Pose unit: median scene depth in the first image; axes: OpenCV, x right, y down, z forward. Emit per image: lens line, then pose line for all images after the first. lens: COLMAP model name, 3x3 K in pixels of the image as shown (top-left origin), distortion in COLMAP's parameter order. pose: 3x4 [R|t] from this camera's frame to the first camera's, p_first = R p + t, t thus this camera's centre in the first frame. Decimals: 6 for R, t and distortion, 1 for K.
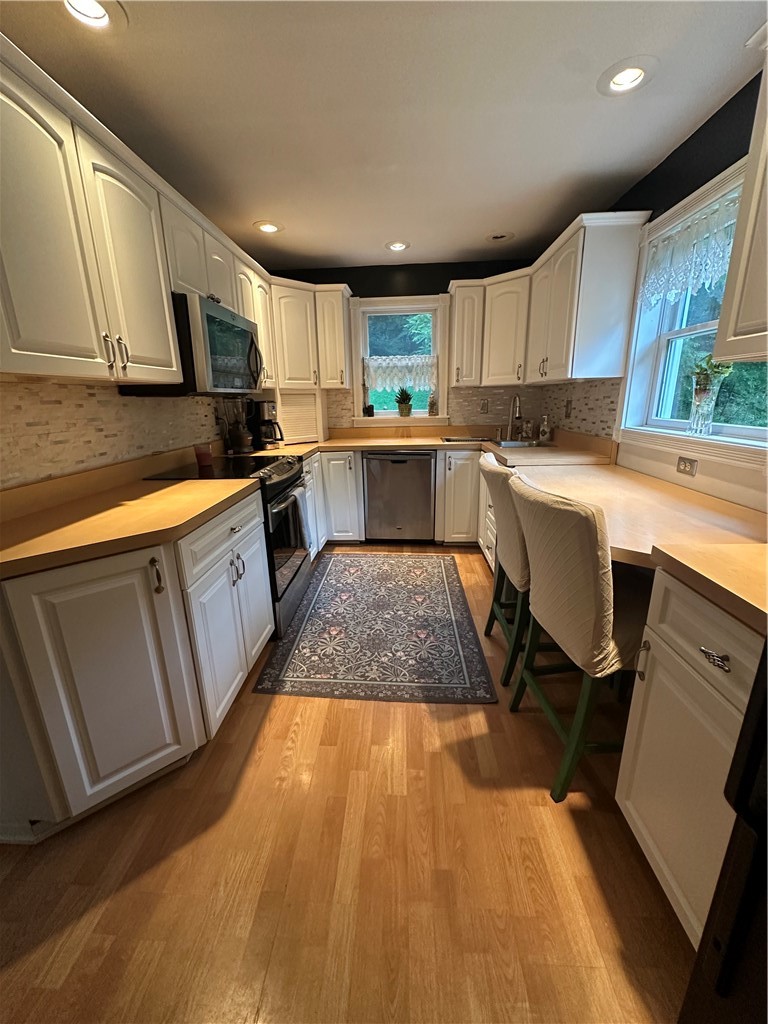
lens RADIAL K [[411.6, 0, 384.0], [0, 411.6, 512.0], [0, 0, 1]] dist [-0.001630, -0.000272]
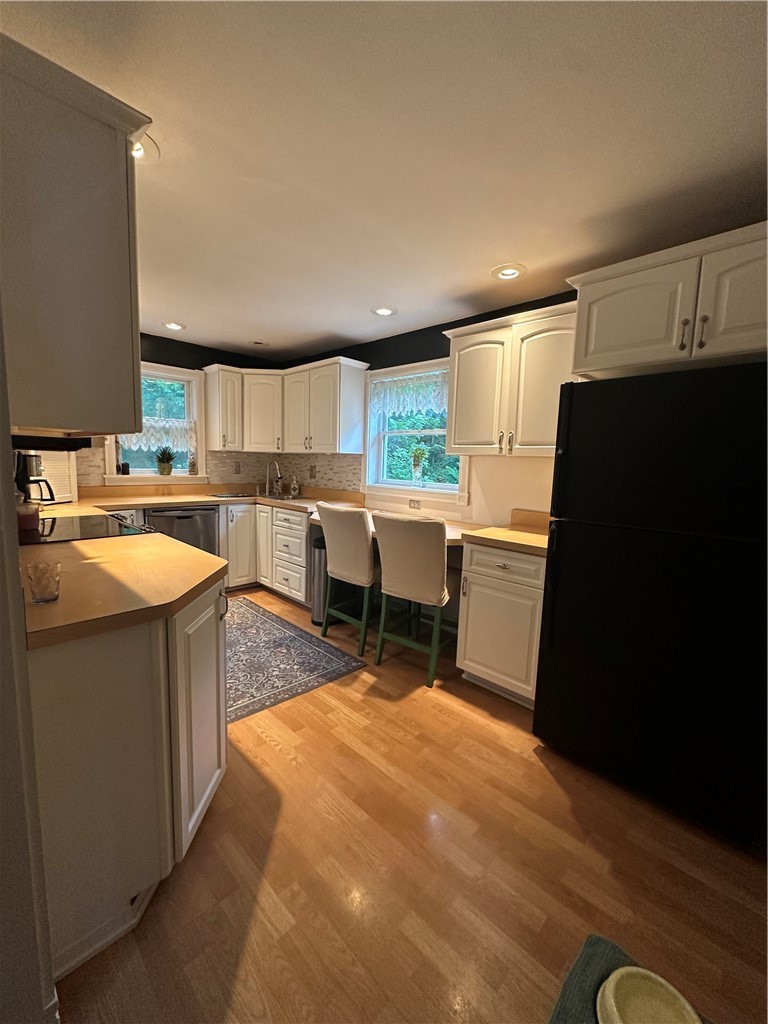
lens RADIAL K [[411.6, 0, 384.0], [0, 411.6, 512.0], [0, 0, 1]] dist [-0.001630, -0.000272]
pose [[0.656090, -0.050366, 0.753000, -0.612953], [0.157367, 0.984968, -0.071232, 0.026966], [-0.738093, 0.165232, 0.654153, -0.089722]]
